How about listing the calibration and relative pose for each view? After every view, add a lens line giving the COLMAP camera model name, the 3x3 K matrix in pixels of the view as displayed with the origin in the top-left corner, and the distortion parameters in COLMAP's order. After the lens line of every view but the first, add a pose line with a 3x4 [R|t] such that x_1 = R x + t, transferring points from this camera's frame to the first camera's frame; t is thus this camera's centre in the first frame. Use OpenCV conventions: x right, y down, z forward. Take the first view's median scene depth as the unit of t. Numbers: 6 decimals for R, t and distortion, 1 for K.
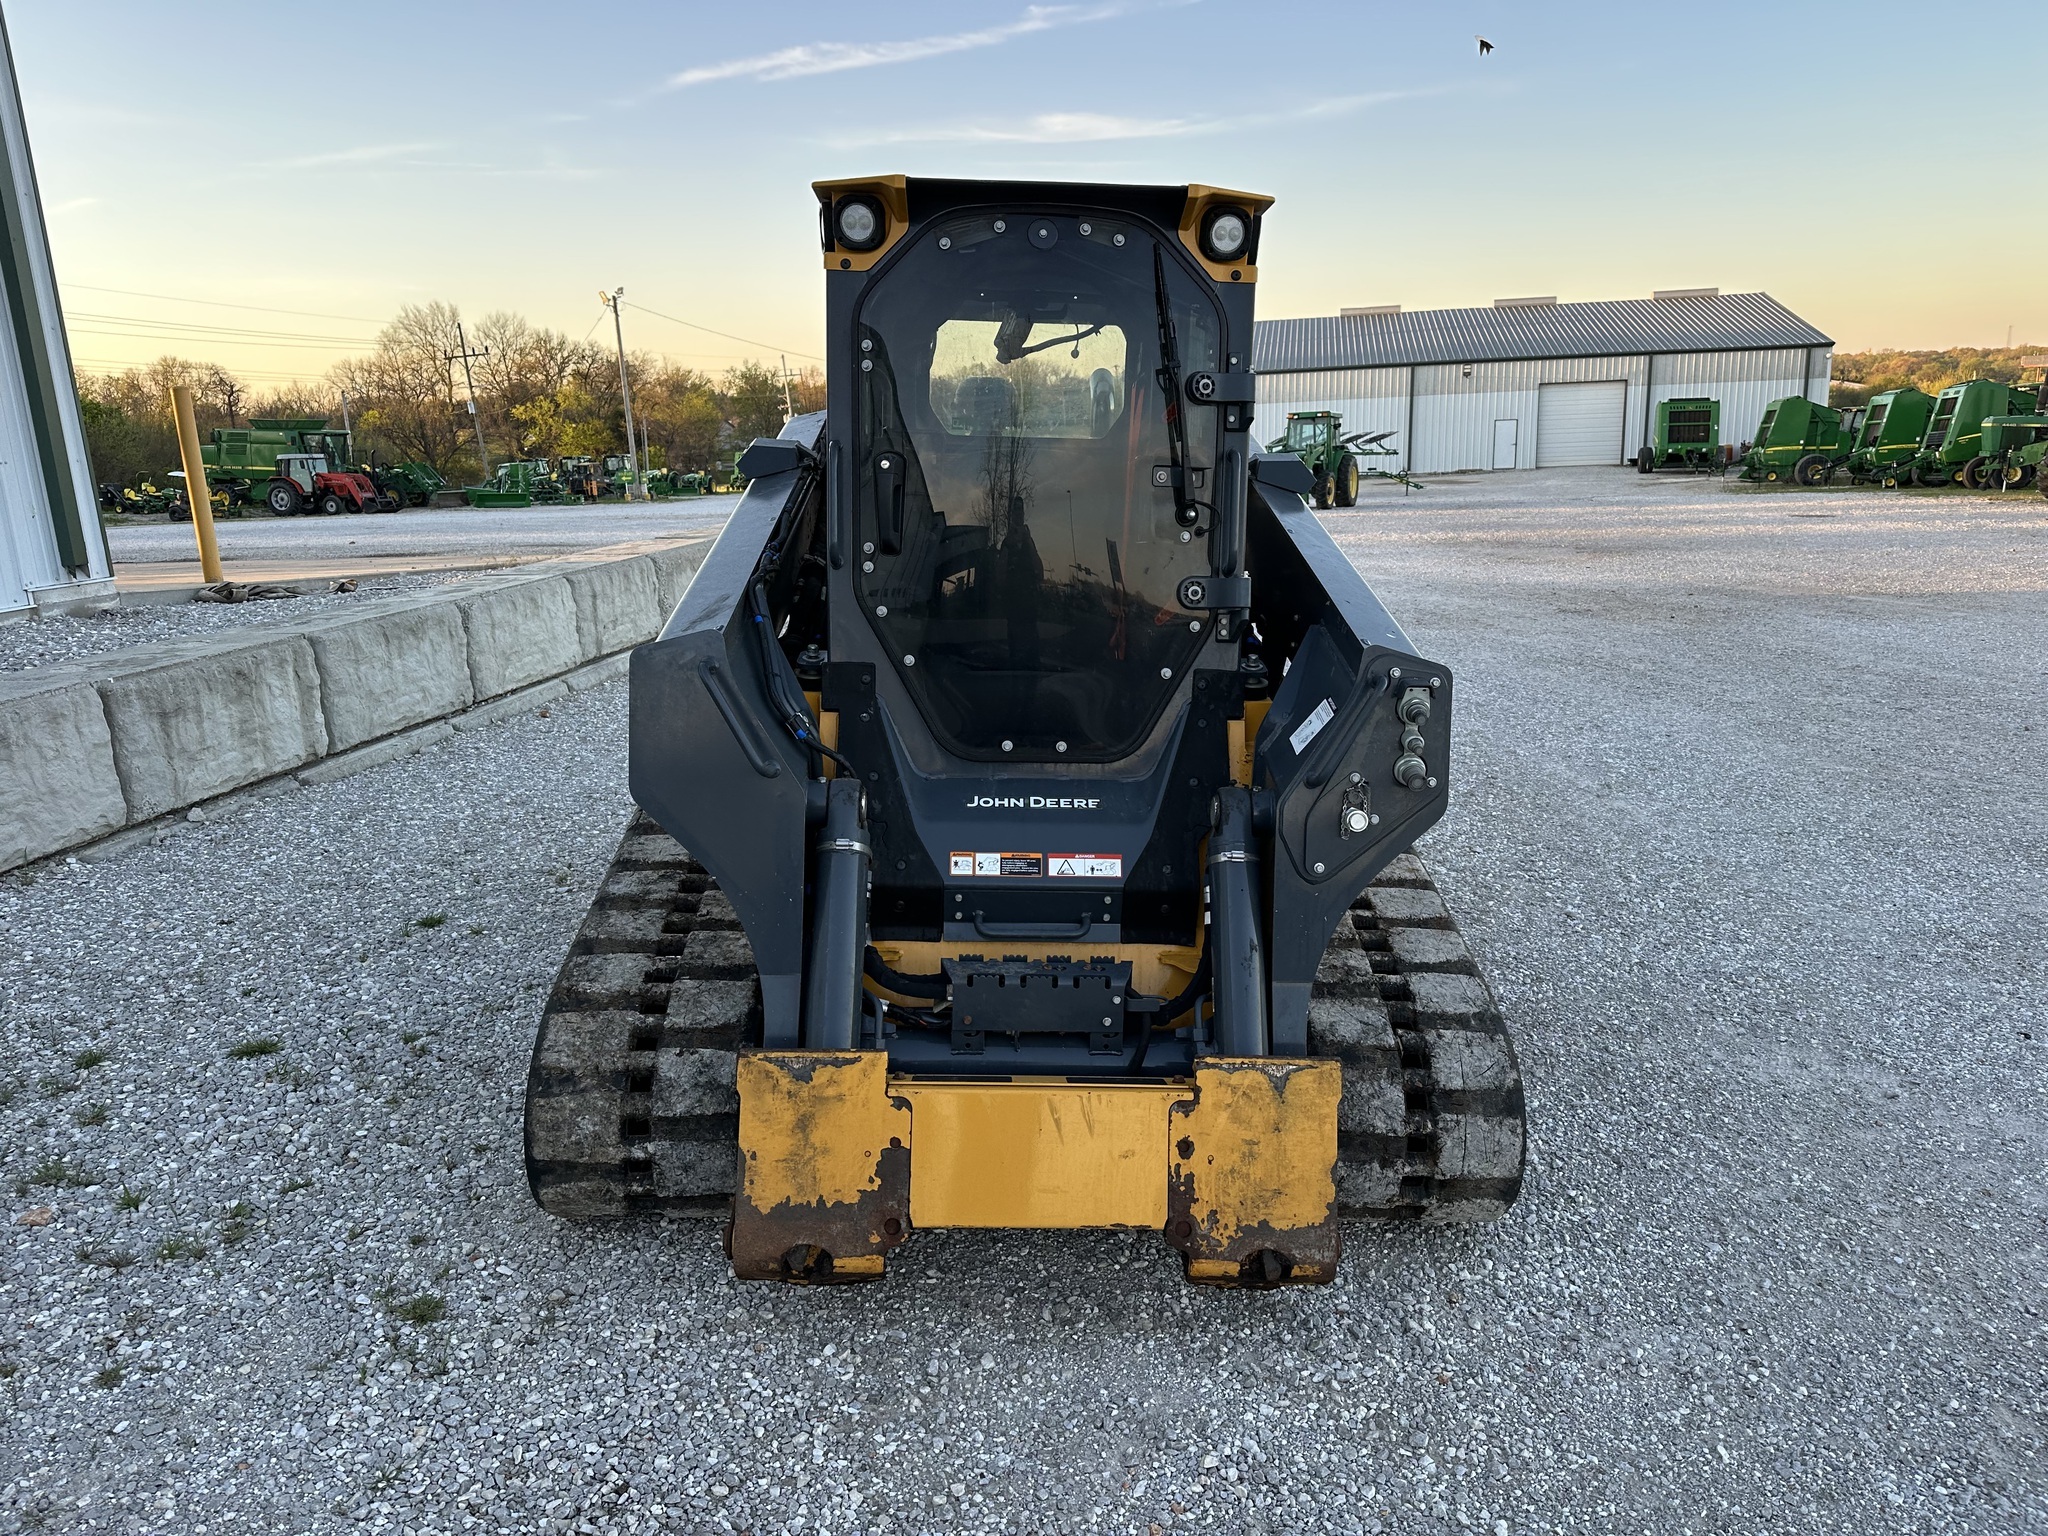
lens RADIAL K [[1430.5, 0, 1039.9], [0, 1430.5, 746.5], [0, 0, 1]] dist [0.085975, -0.121362]
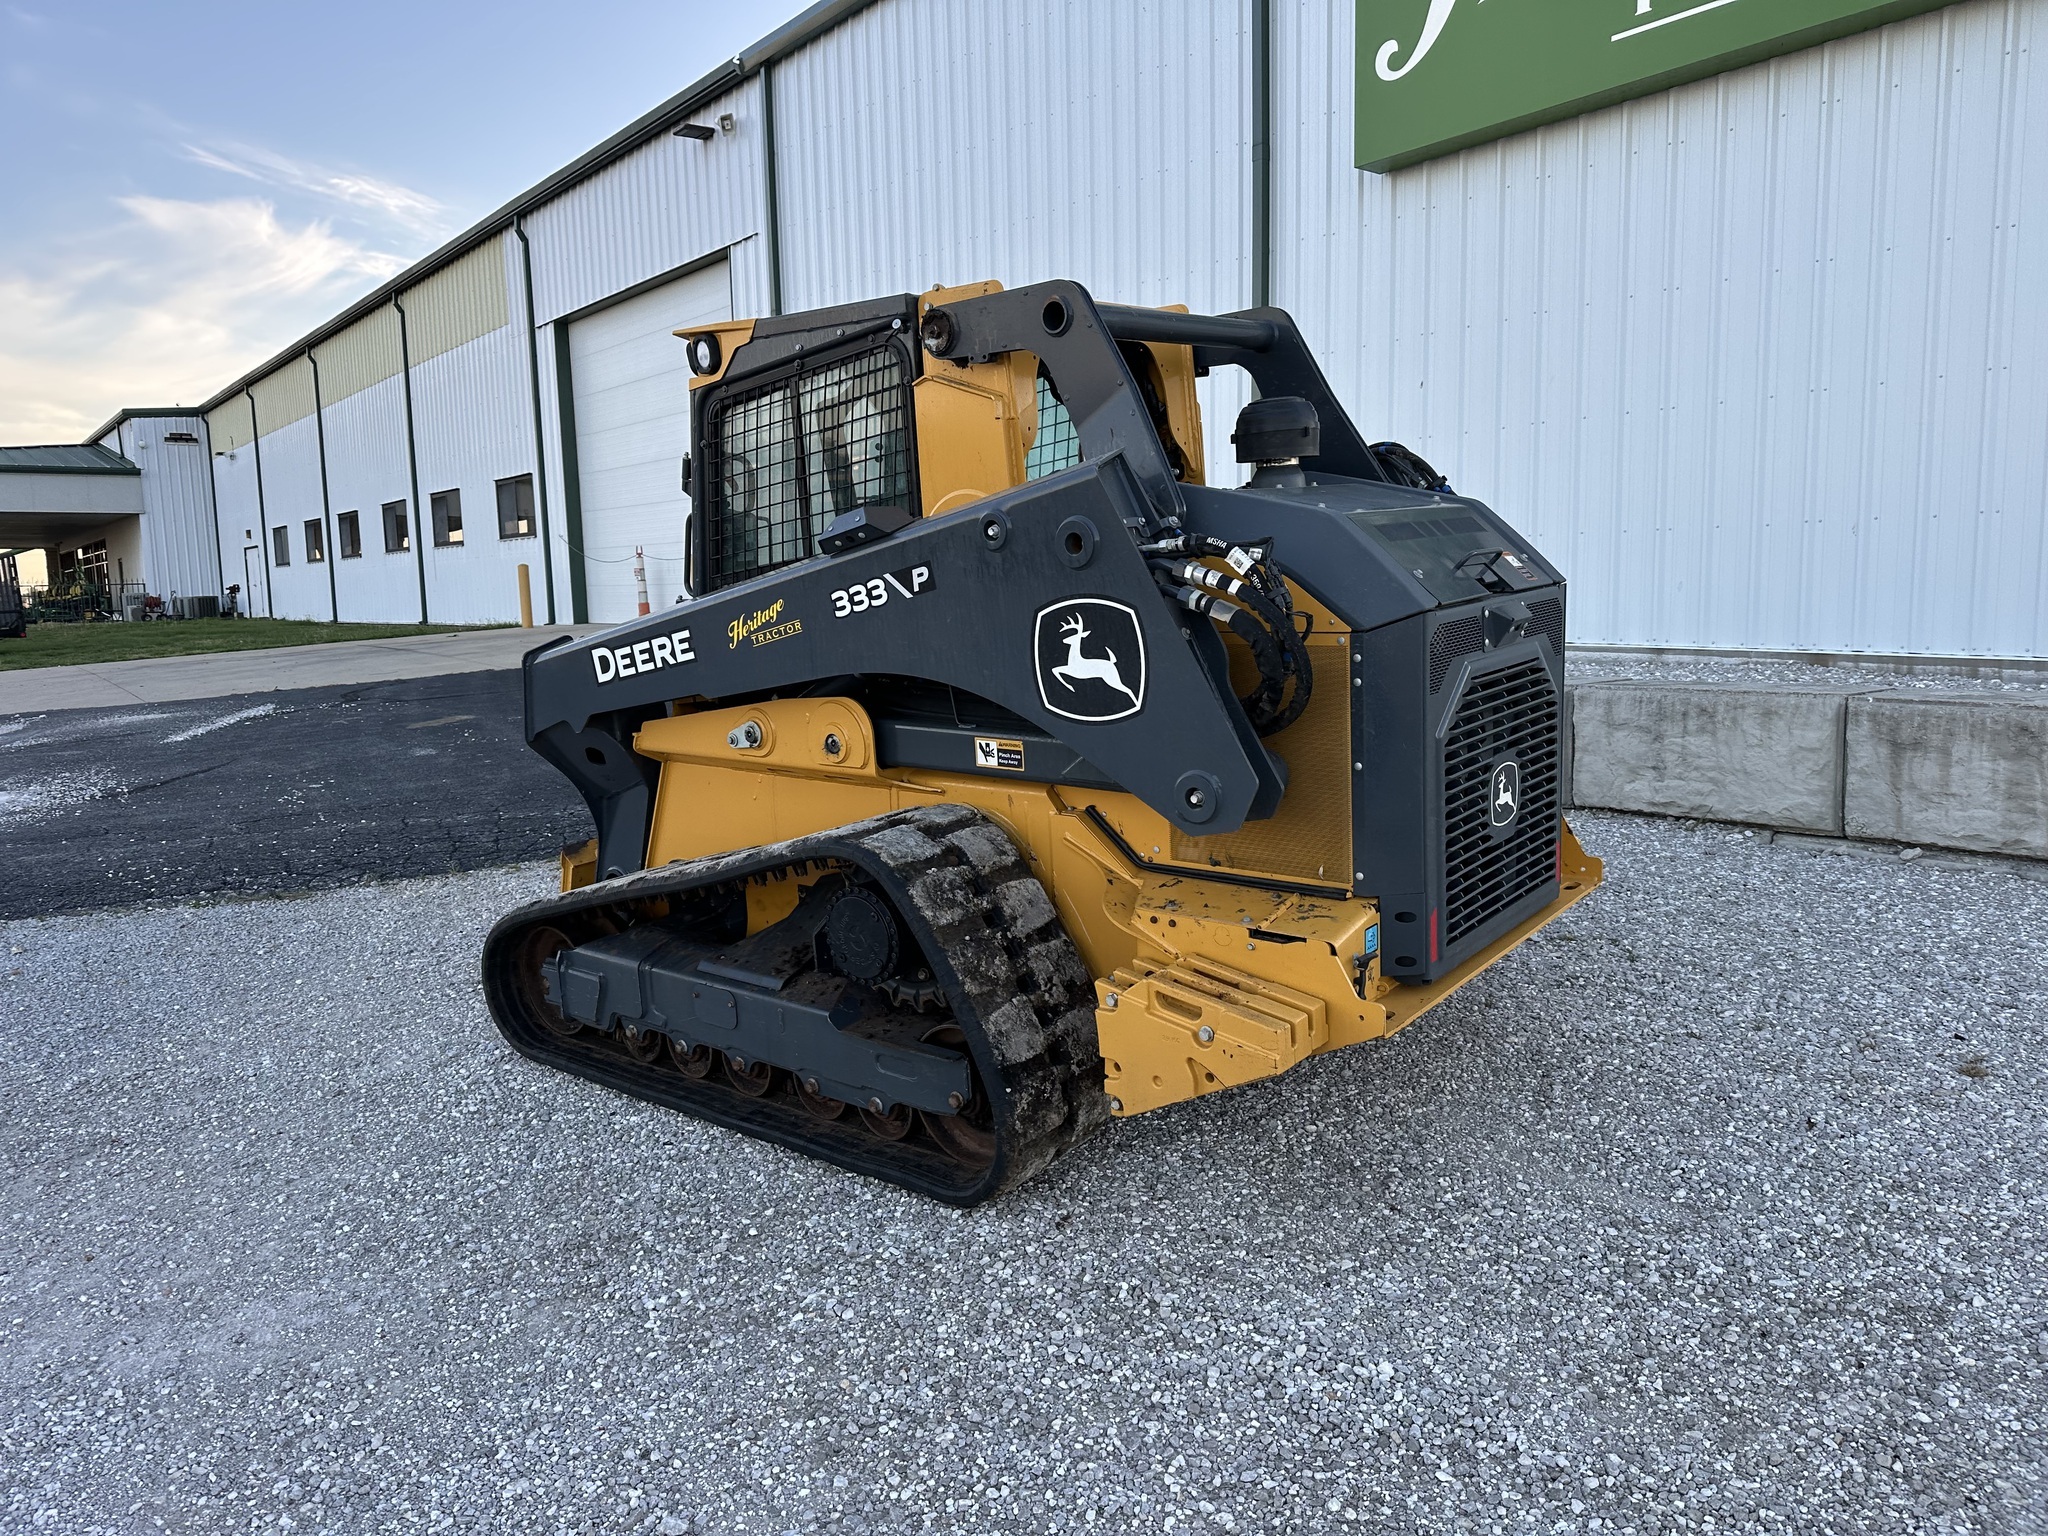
lens RADIAL K [[1427.6, 0, 1021.2], [0, 1427.6, 756.0], [0, 0, 1]] dist [0.086750, -0.111651]
pose [[-0.657327, 0.141932, -0.740120, 1.021012], [-0.124920, 0.947996, 0.292742, -0.440442], [0.743180, 0.284883, -0.605413, 2.200284]]
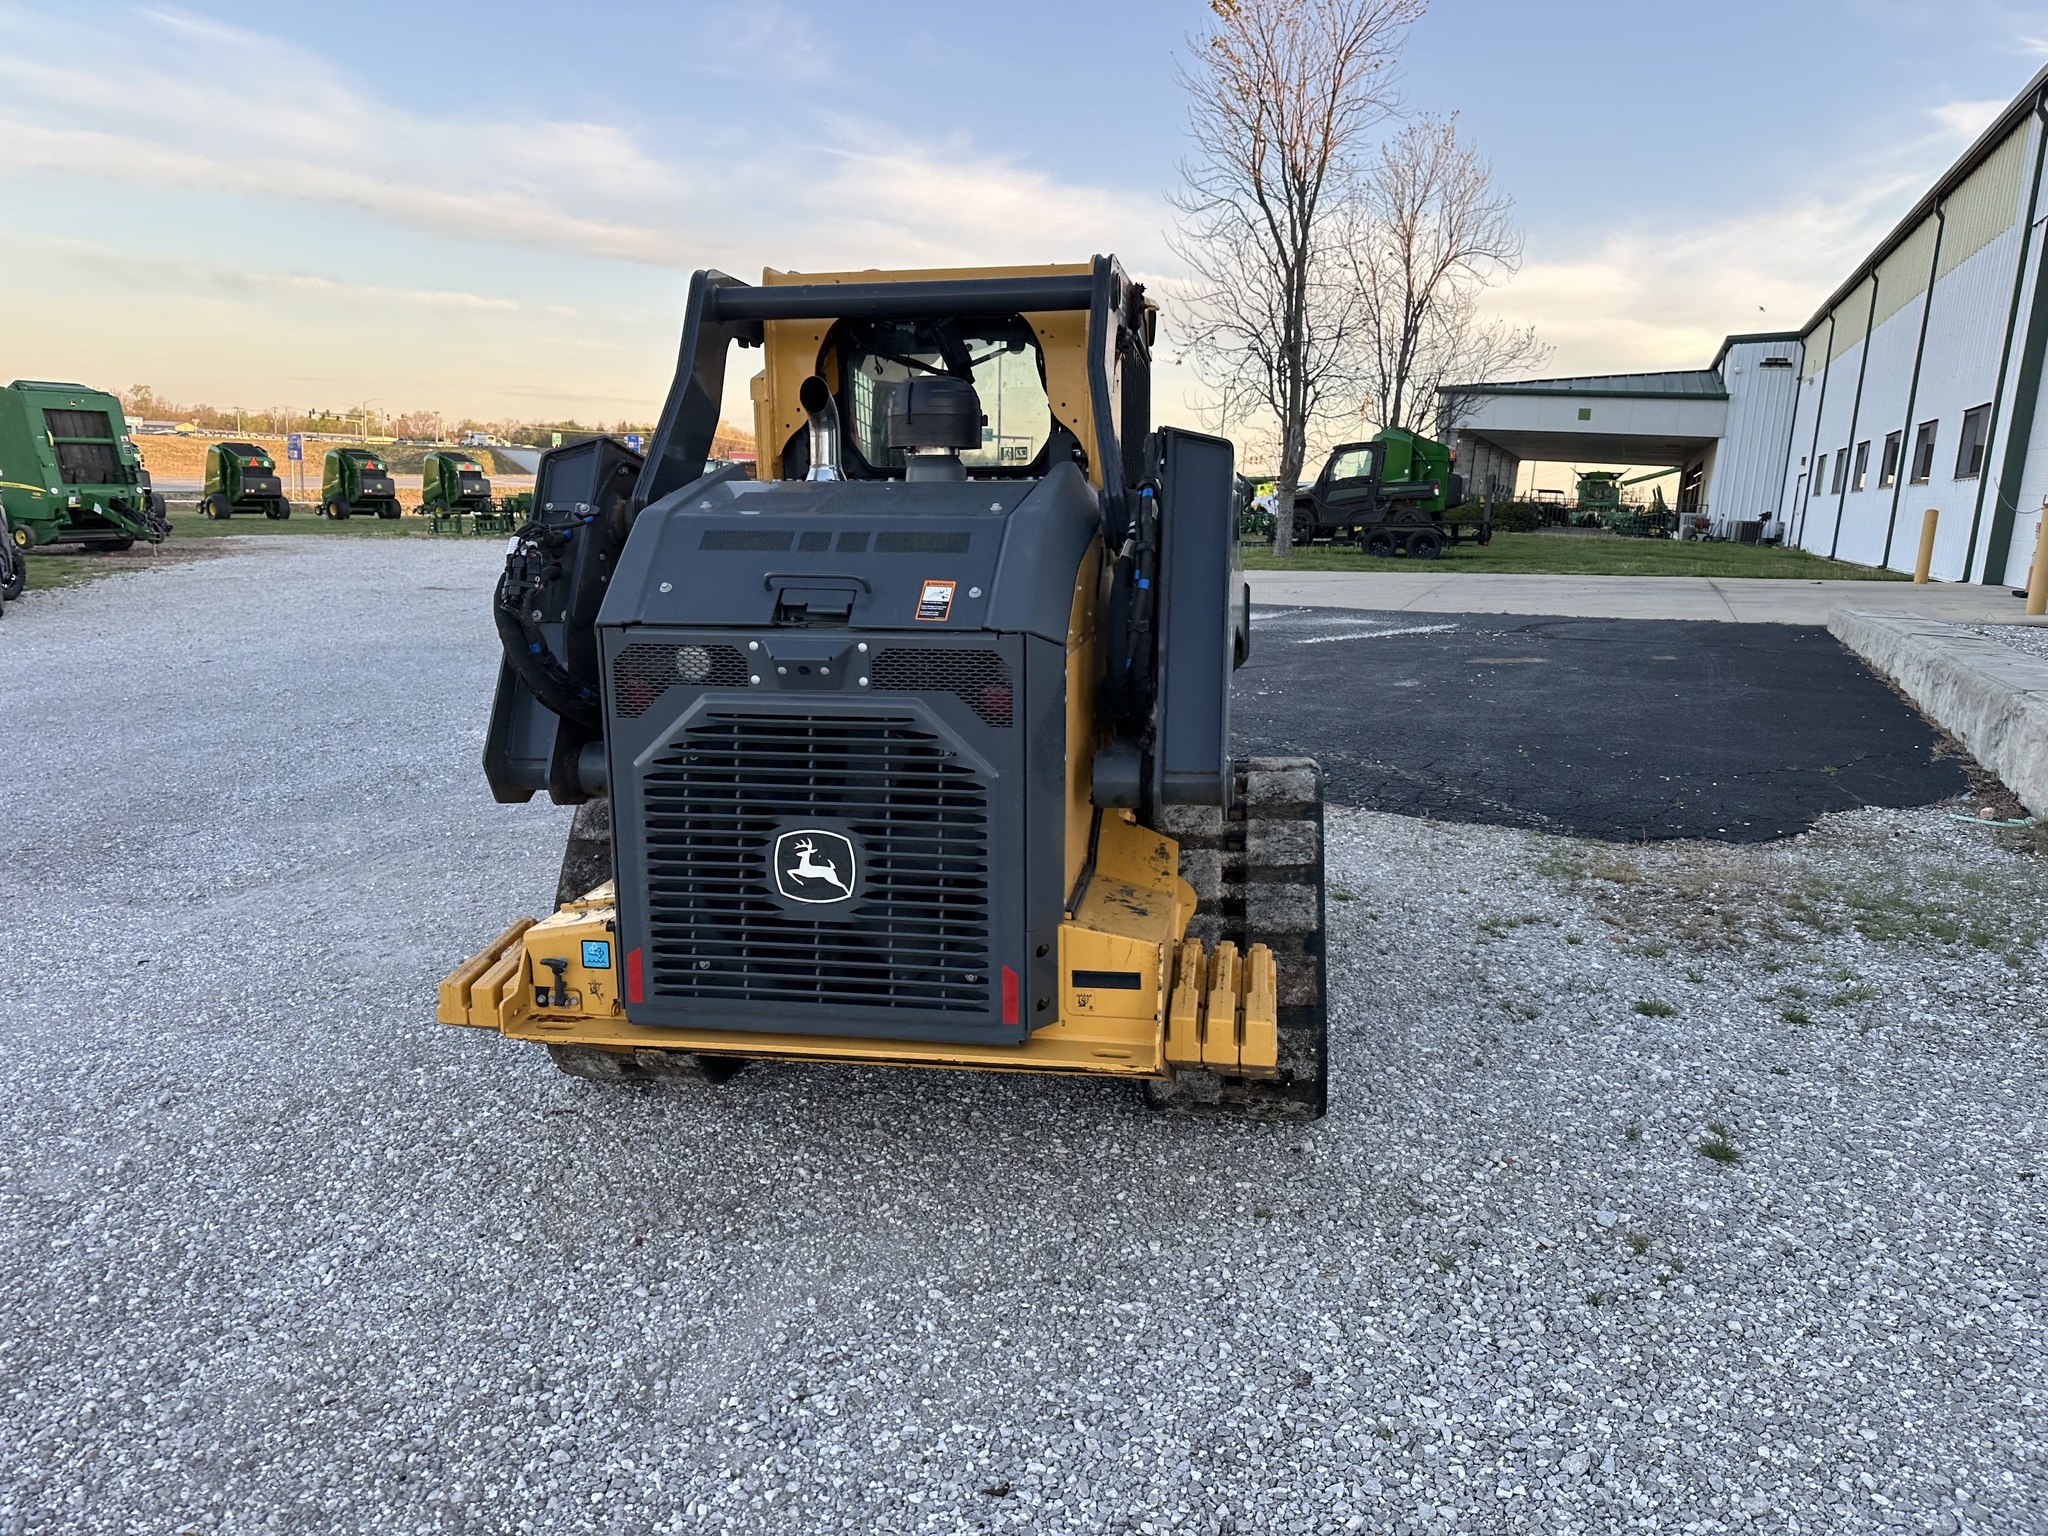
lens RADIAL K [[1427.6, 0, 1021.2], [0, 1427.6, 756.0], [0, 0, 1]] dist [0.086750, -0.111651]
pose [[-0.977467, -0.052172, 0.204537, -0.349133], [0.033684, 0.918007, 0.395132, -0.558825], [-0.208381, 0.393118, -0.895564, 2.579446]]
